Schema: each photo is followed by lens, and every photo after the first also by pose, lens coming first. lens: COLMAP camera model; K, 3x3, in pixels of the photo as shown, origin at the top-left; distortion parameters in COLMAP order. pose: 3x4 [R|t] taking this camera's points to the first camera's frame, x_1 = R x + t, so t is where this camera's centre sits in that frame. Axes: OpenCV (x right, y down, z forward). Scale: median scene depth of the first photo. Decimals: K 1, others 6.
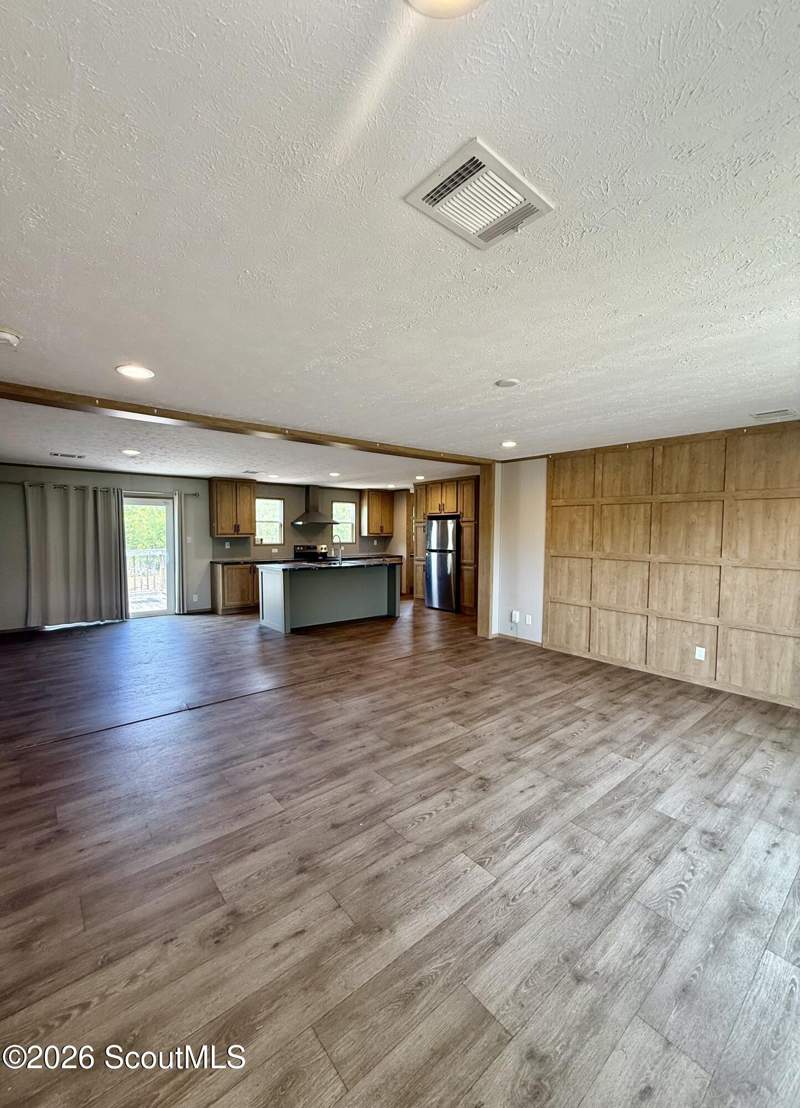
lens RADIAL K [[453.6, 0, 392.8], [0, 453.6, 512.2], [0, 0, 1]] dist [0.000191, -0.000332]
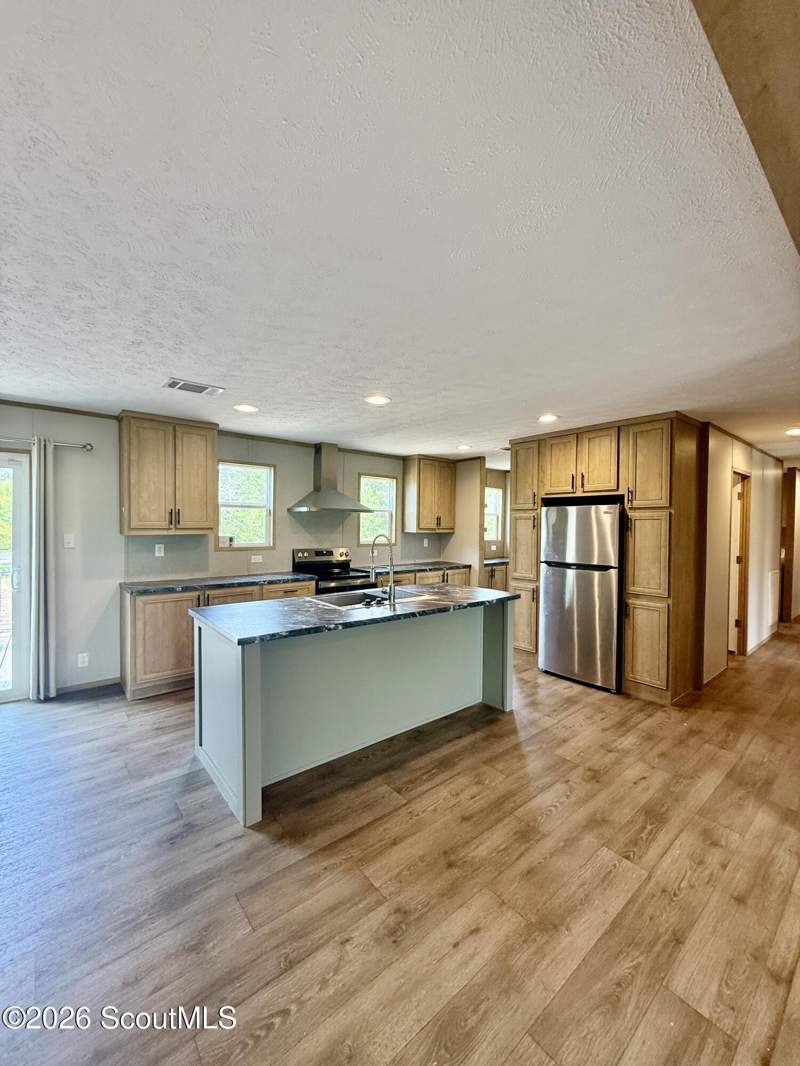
lens RADIAL K [[430.7, 0, 403.9], [0, 430.7, 529.1], [0, 0, 1]] dist [-0.008348, 0.000123]
pose [[0.999923, 0.011802, 0.003712, -0.082734], [-0.011989, 0.998412, 0.055036, 0.017874], [-0.003057, -0.055076, 0.998477, 0.472310]]
